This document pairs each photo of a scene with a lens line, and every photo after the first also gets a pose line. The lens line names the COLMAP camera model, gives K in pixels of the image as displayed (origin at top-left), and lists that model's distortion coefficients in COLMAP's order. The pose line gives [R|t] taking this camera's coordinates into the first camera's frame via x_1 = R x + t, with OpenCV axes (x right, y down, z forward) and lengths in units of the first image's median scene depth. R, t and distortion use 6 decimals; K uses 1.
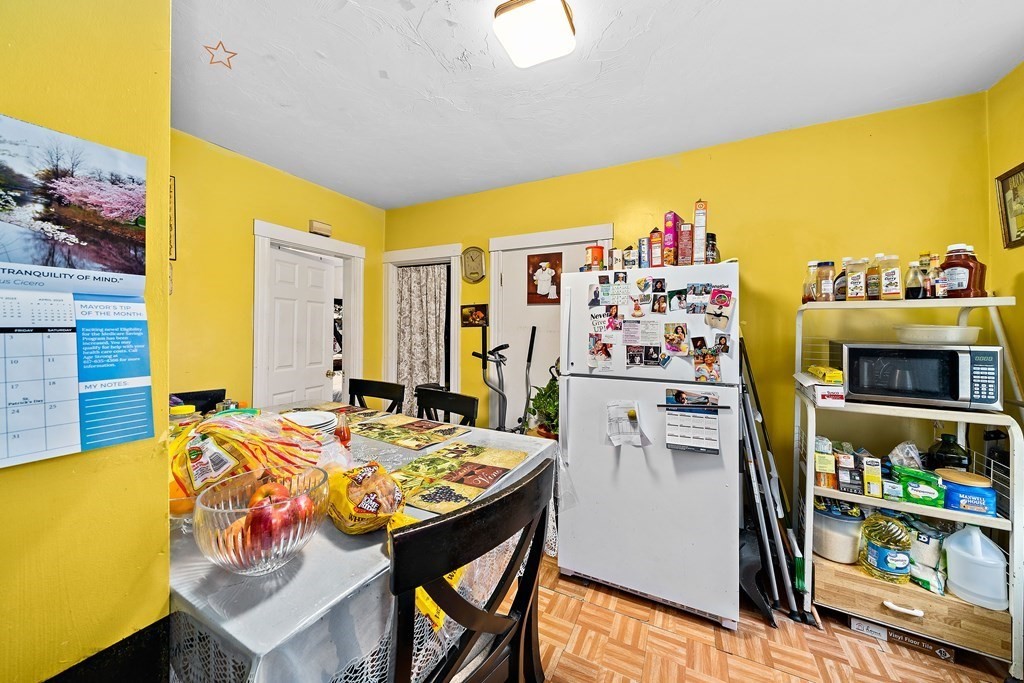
lens RADIAL K [[352.2, 0, 514.7], [0, 352.2, 328.5], [0, 0, 1]] dist [-0.000955, -0.000086]
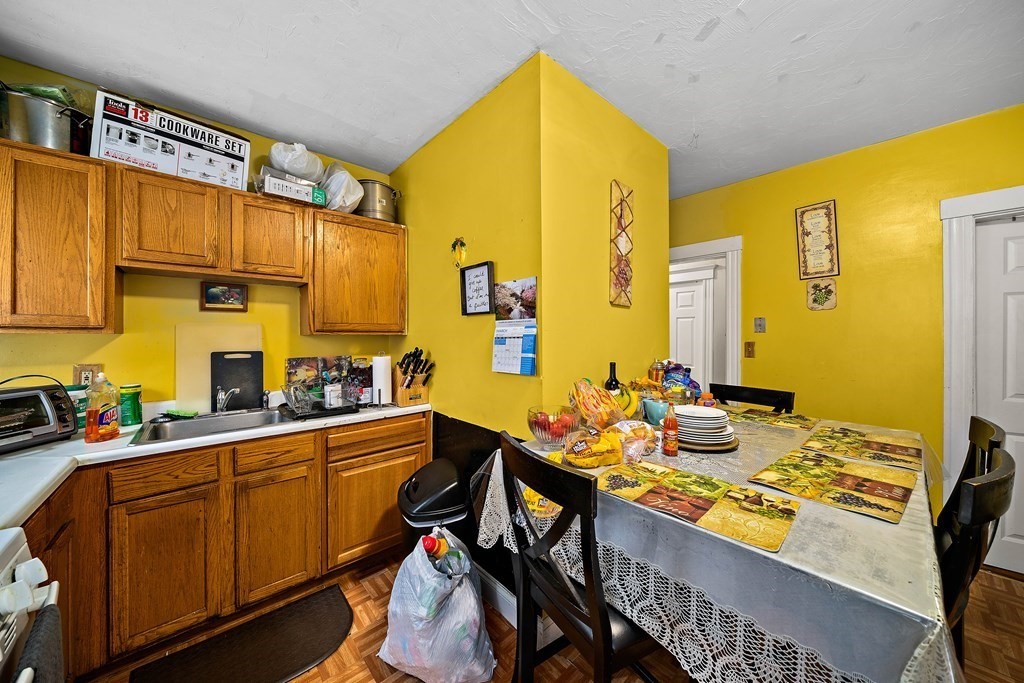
lens RADIAL K [[358.7, 0, 512.5], [0, 358.7, 345.4], [0, 0, 1]] dist [-0.005532, -0.000132]
pose [[-0.365006, 0.008521, -0.930966, 0.848489], [0.000330, 0.999959, 0.009023, 0.021273], [0.931005, 0.002986, -0.364994, 0.944227]]
